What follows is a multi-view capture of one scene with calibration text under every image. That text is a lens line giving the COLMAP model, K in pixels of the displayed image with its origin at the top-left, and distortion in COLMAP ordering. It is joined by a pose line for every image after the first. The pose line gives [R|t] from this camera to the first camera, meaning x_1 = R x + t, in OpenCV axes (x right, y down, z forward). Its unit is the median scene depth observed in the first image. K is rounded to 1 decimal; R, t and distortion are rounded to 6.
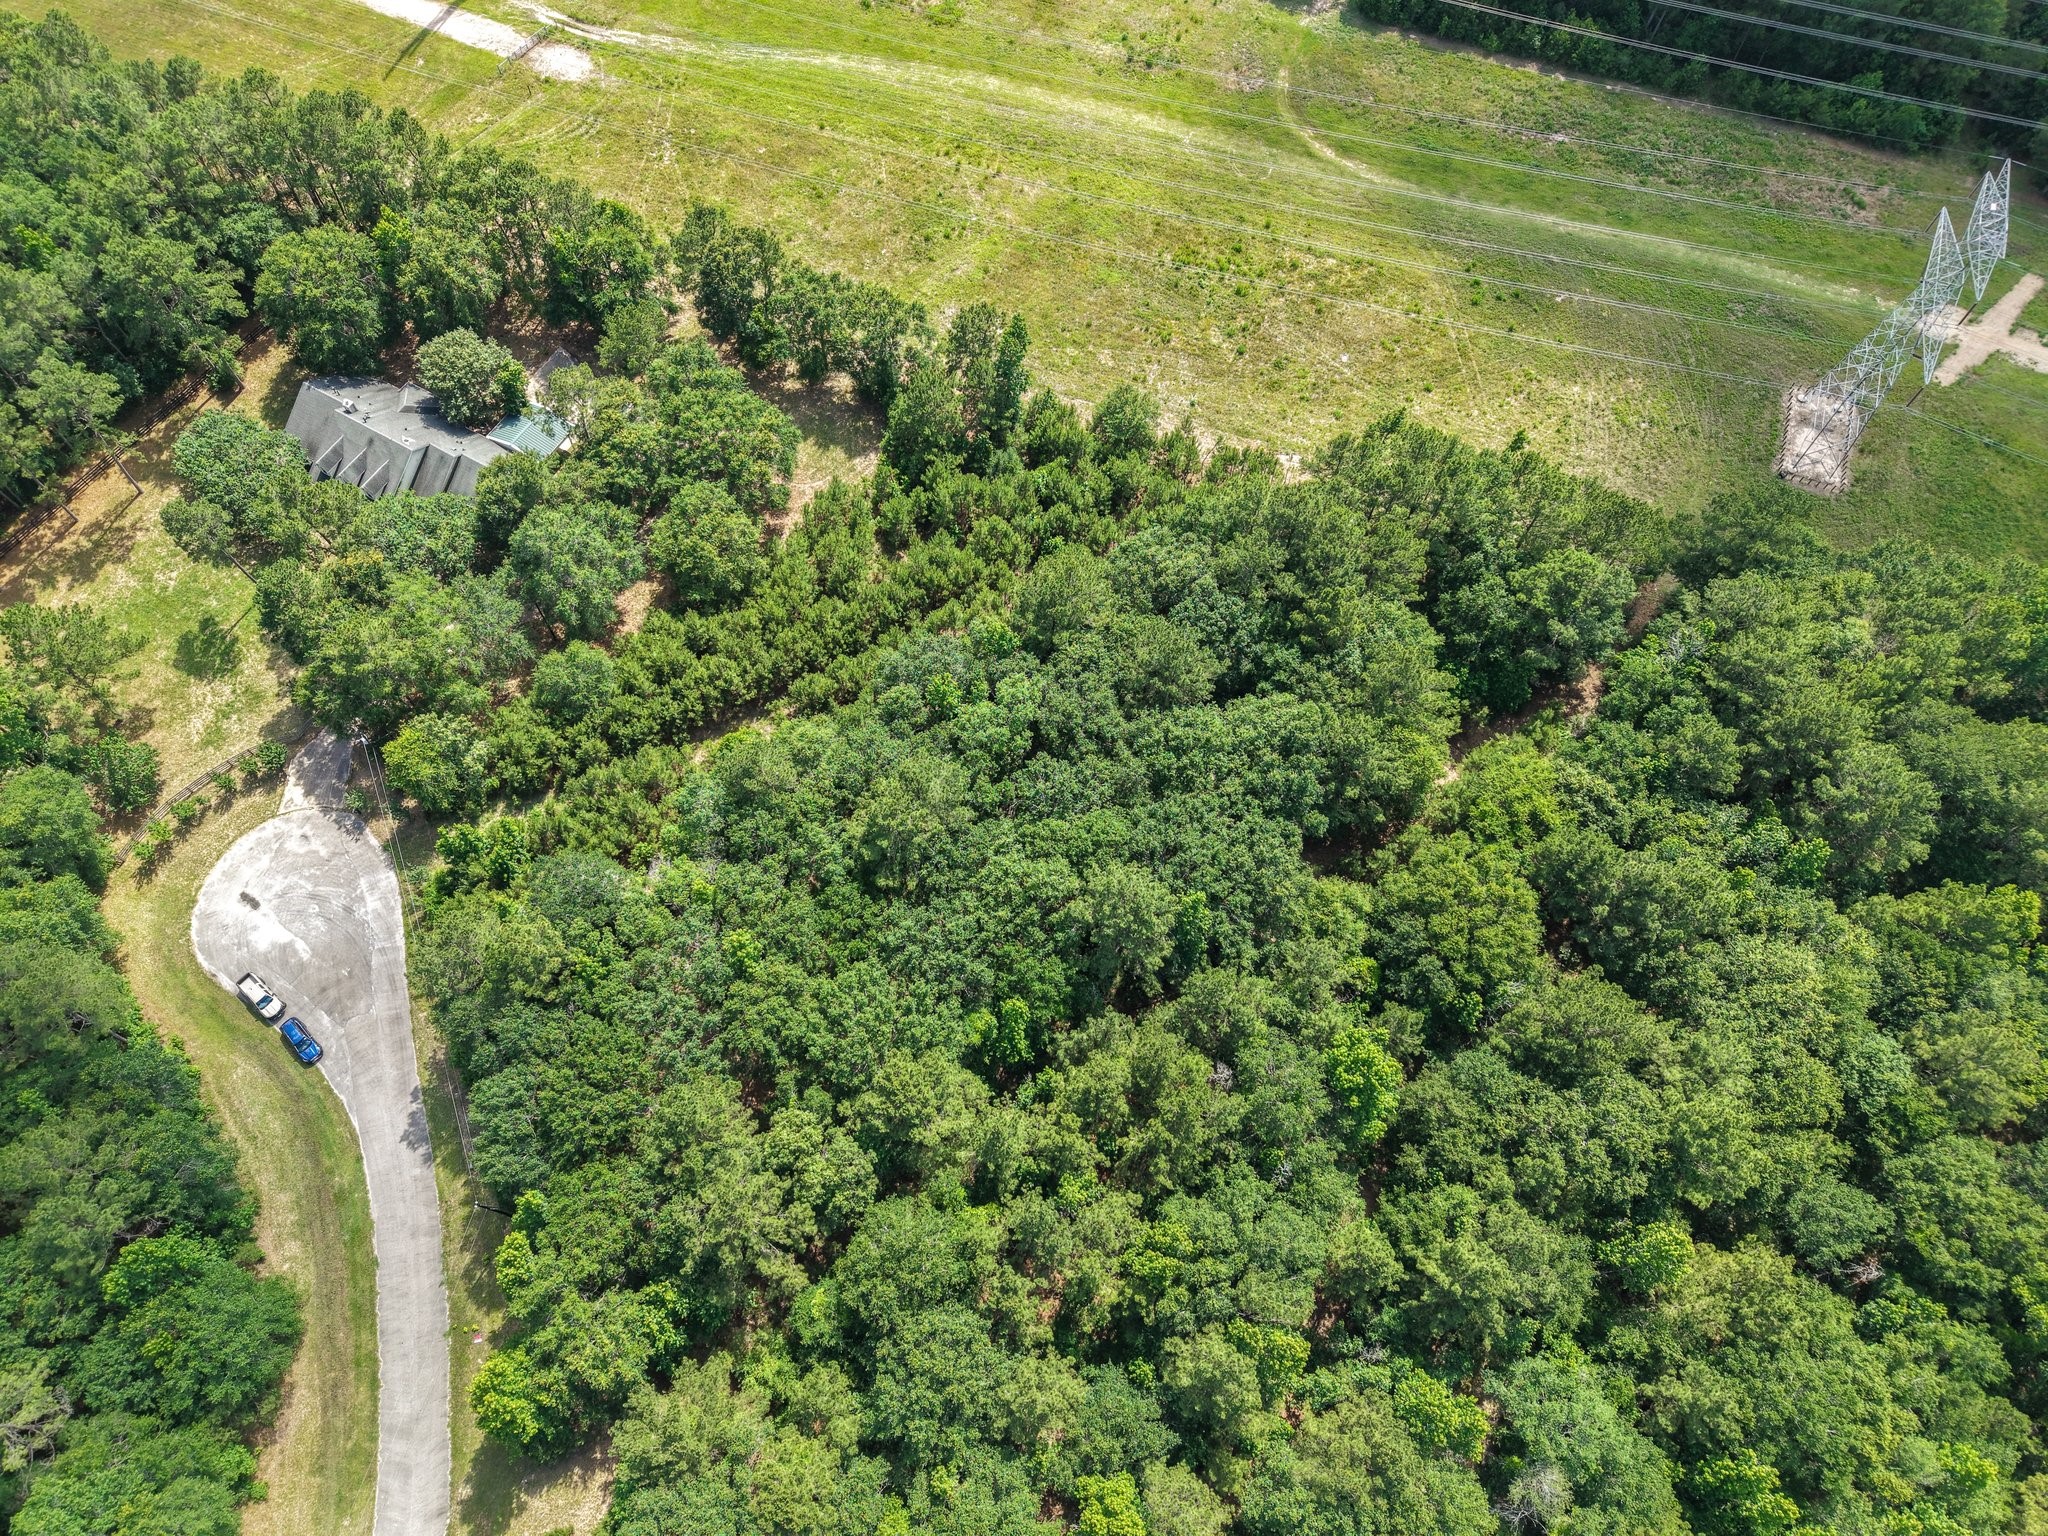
lens RADIAL K [[1480.7, 0, 1024.0], [0, 1480.7, 768.0], [0, 0, 1]] dist [0.011835, 0.000810]
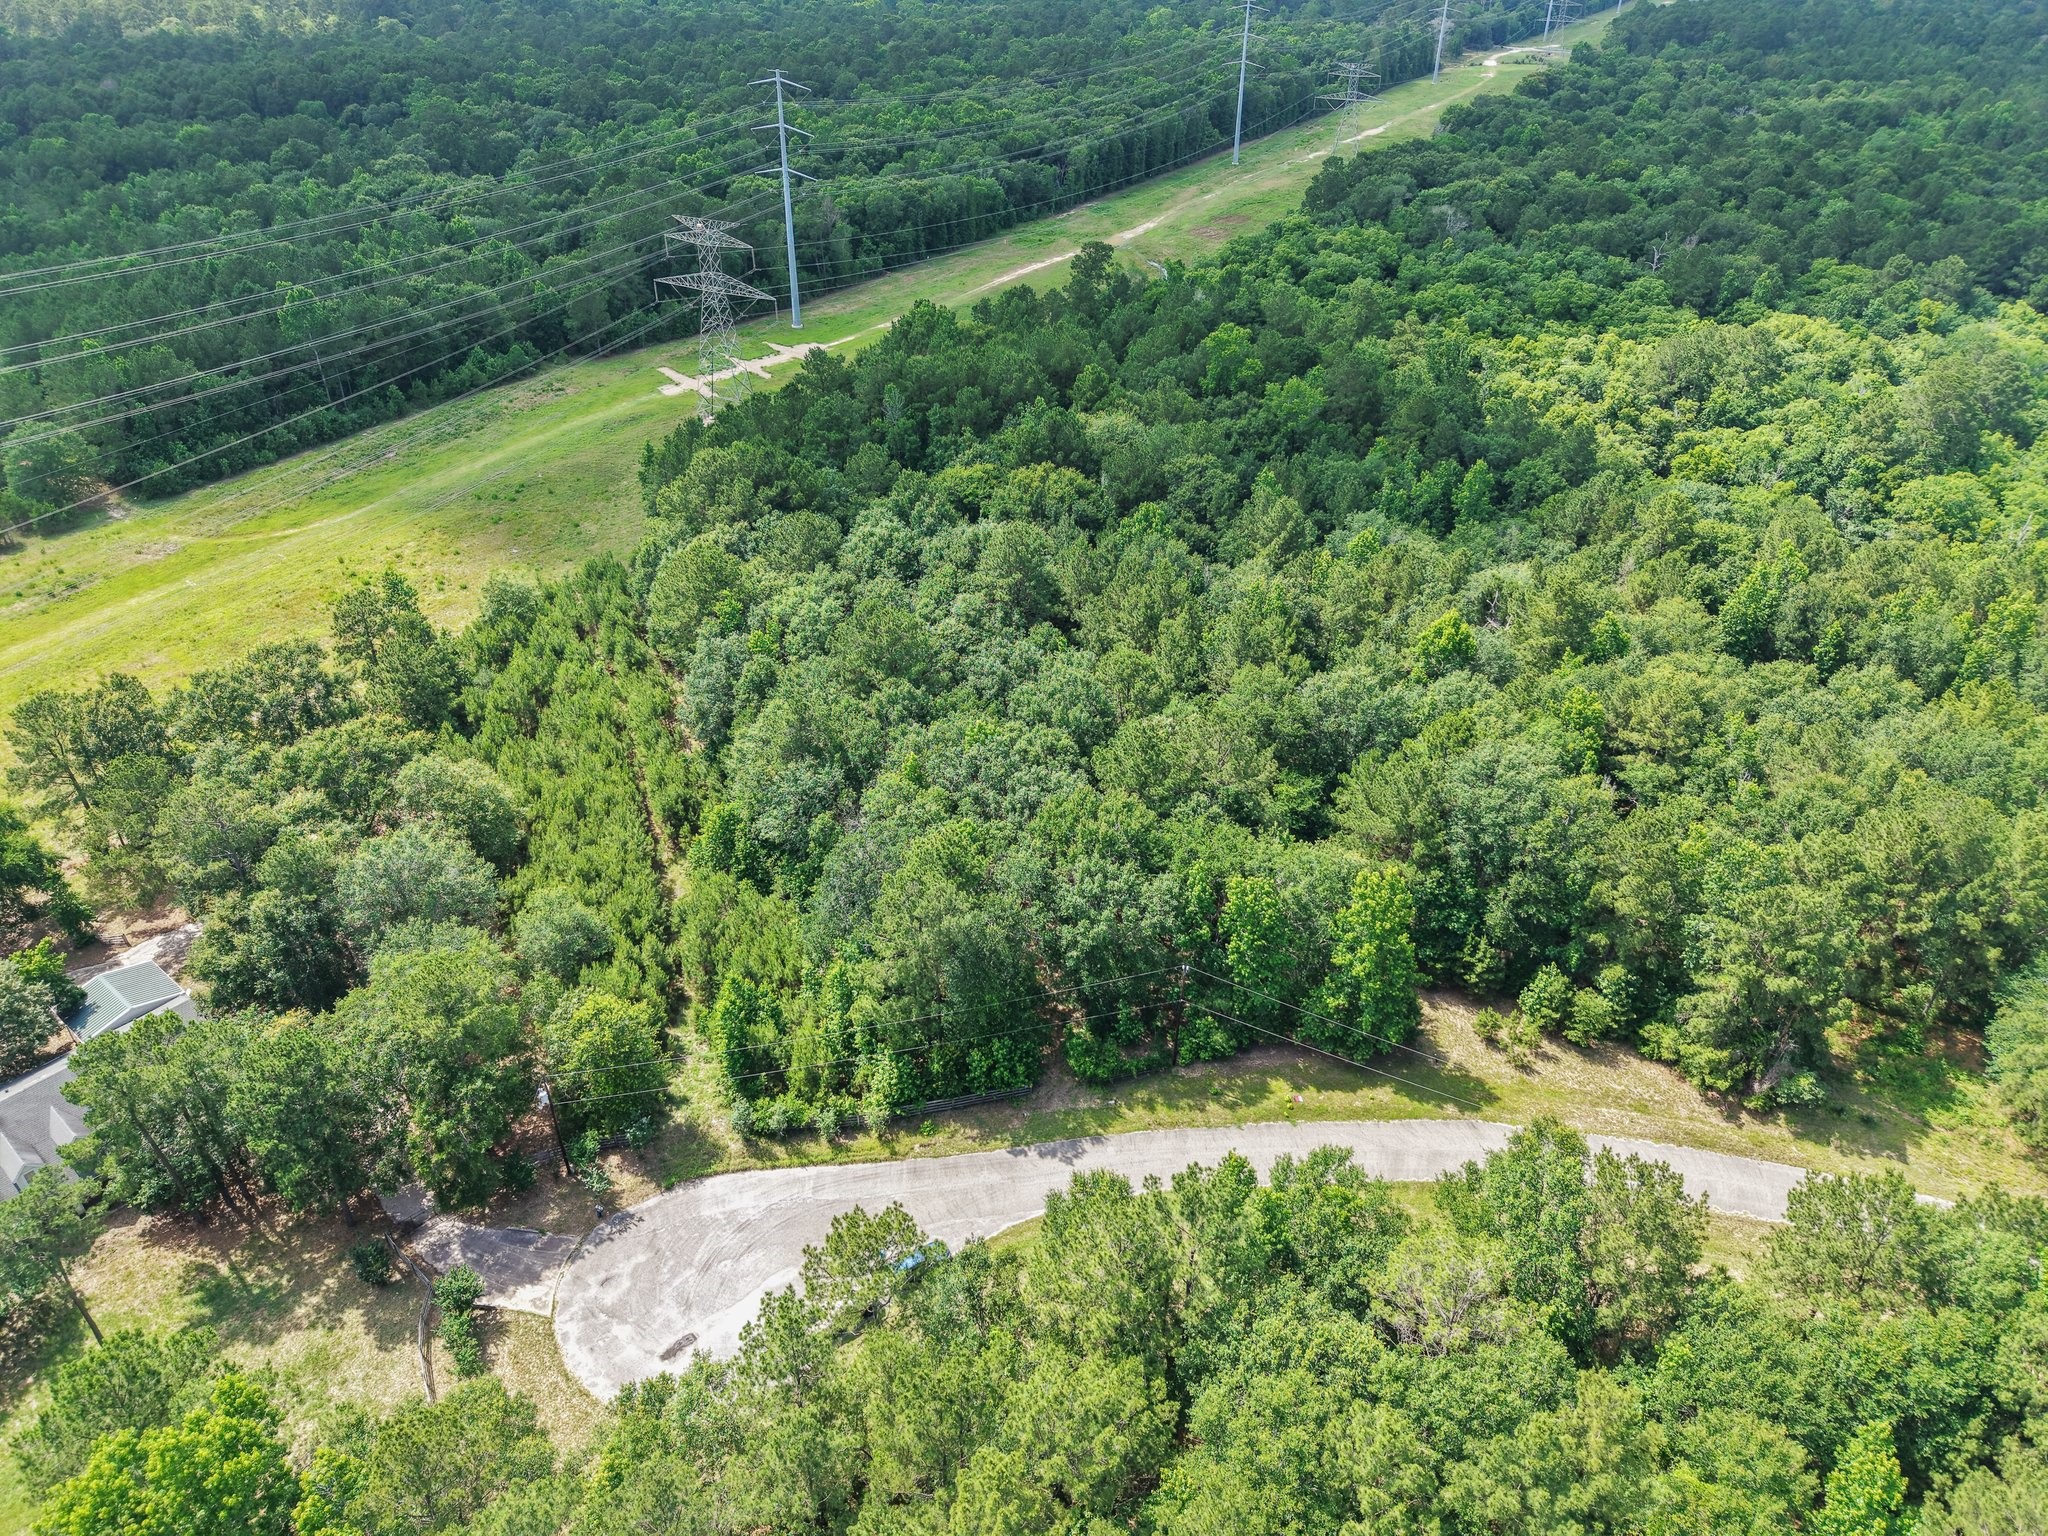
lens RADIAL K [[1451.8, 0, 1037.1], [0, 1451.8, 769.4], [0, 0, 1]] dist [0.007378, -0.000398]
pose [[0.146005, -0.510941, 0.847126, -0.904856], [0.881314, 0.456176, 0.123243, 0.031960], [-0.449408, 0.728590, 0.516904, 0.391137]]
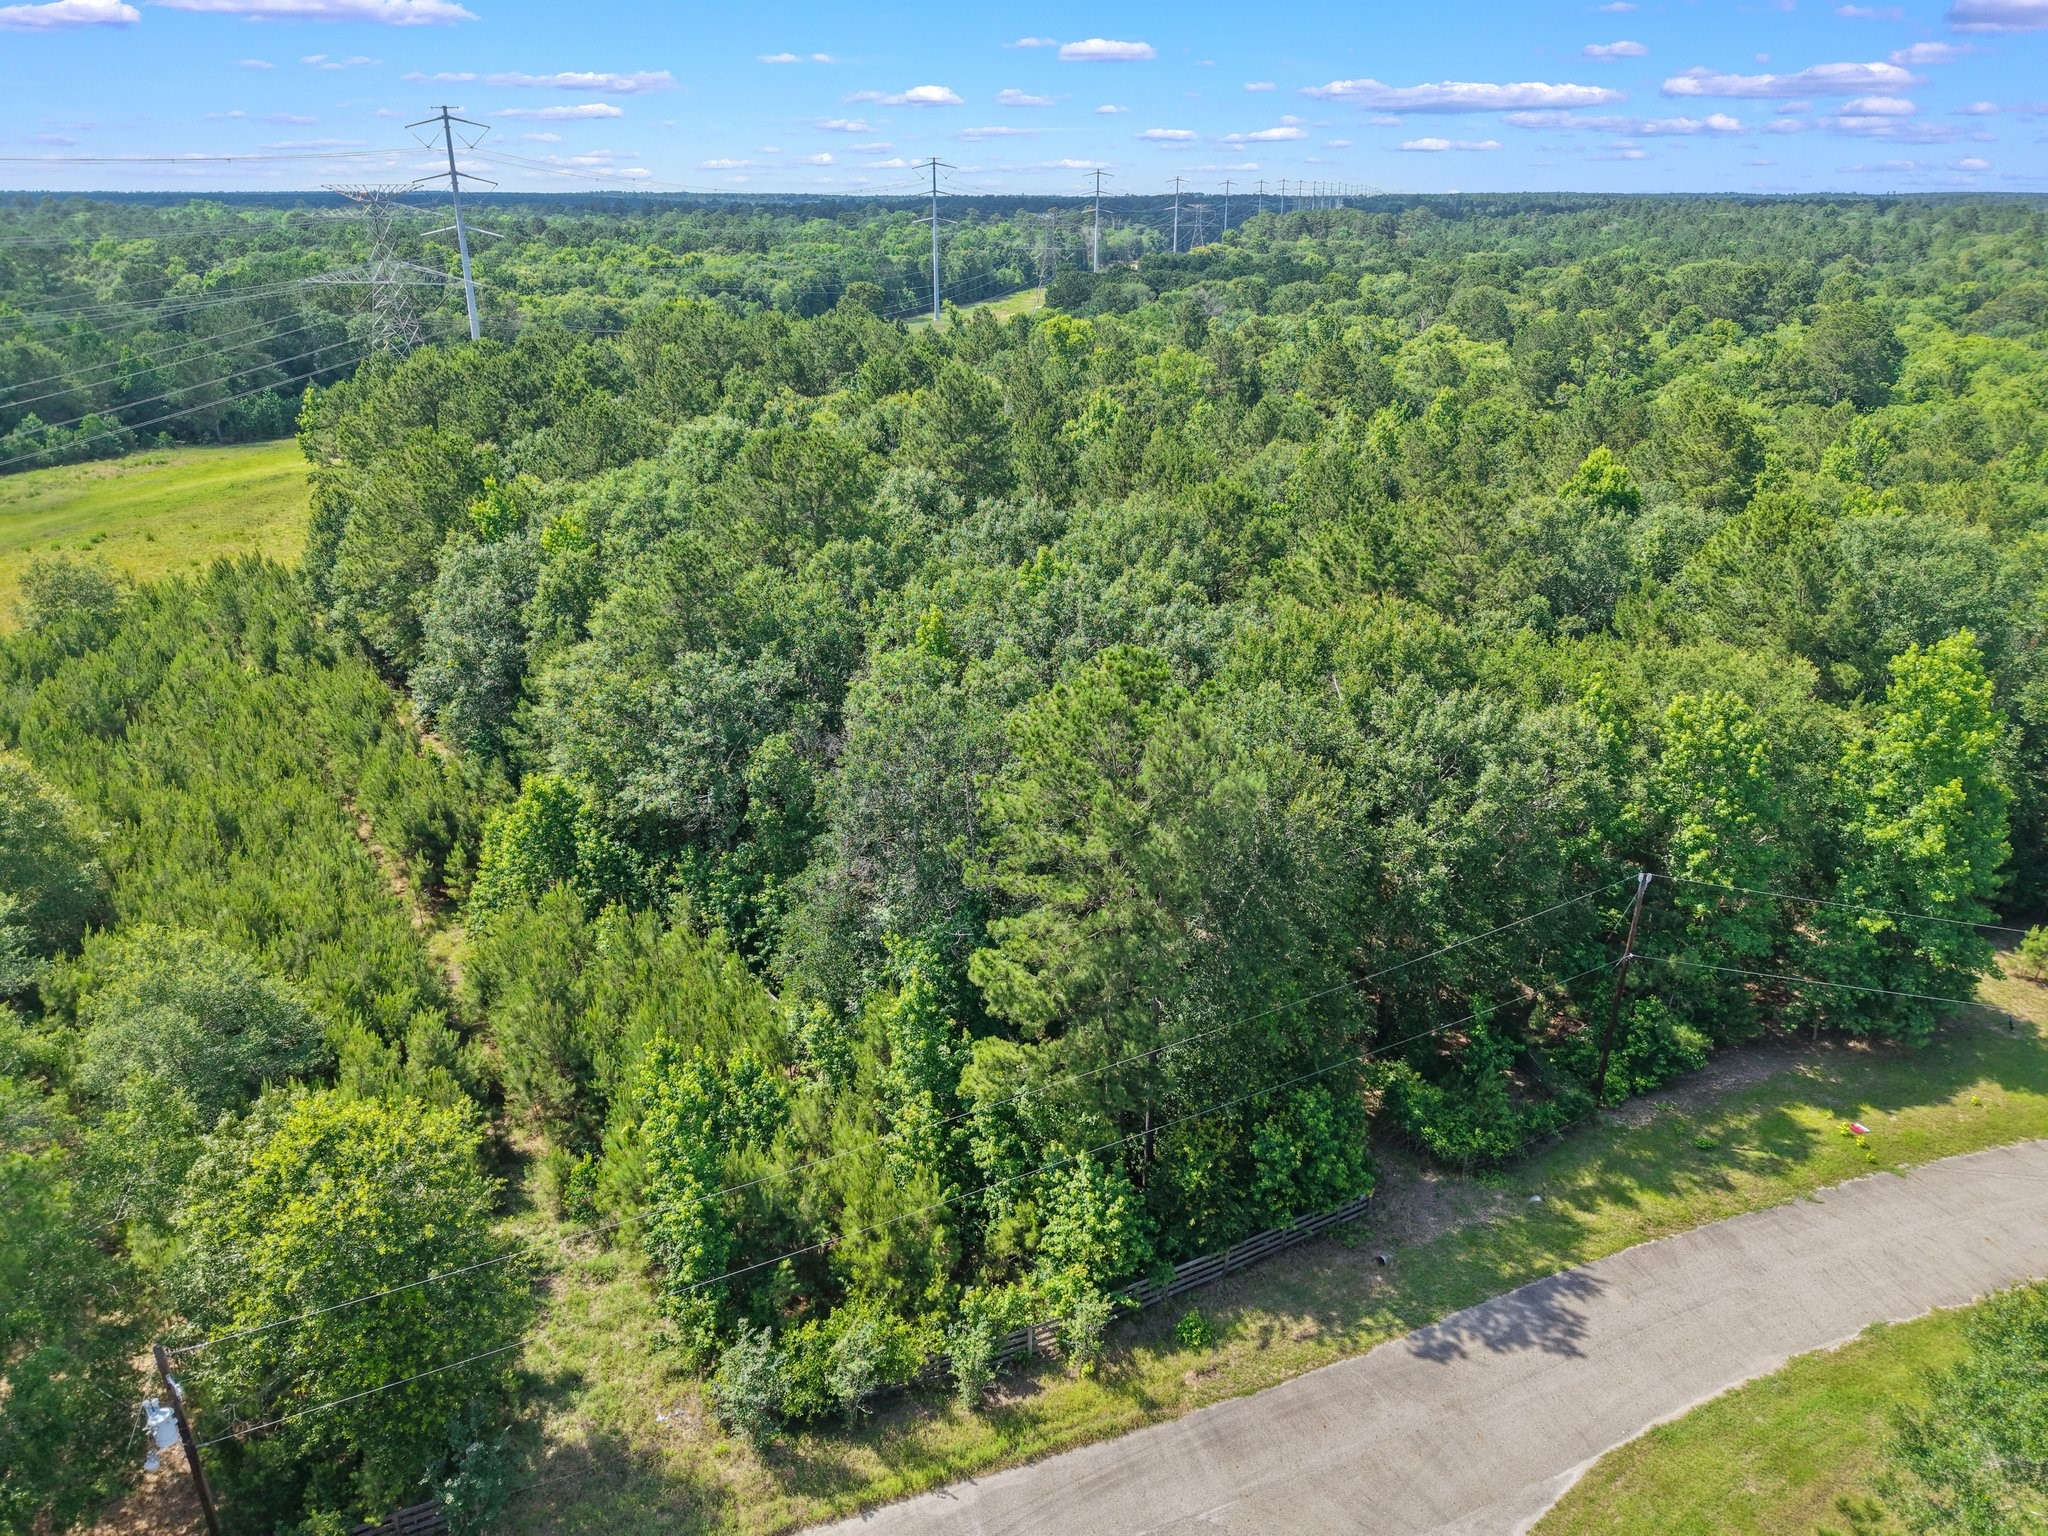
lens RADIAL K [[1420.2, 0, 1037.1], [0, 1420.2, 782.8], [0, 0, 1]] dist [-0.000318, 0.000935]
pose [[-0.110472, -0.359655, 0.926523, -0.609036], [0.890663, 0.377856, 0.252872, 0.007557], [-0.441039, 0.853155, 0.278589, 0.768972]]
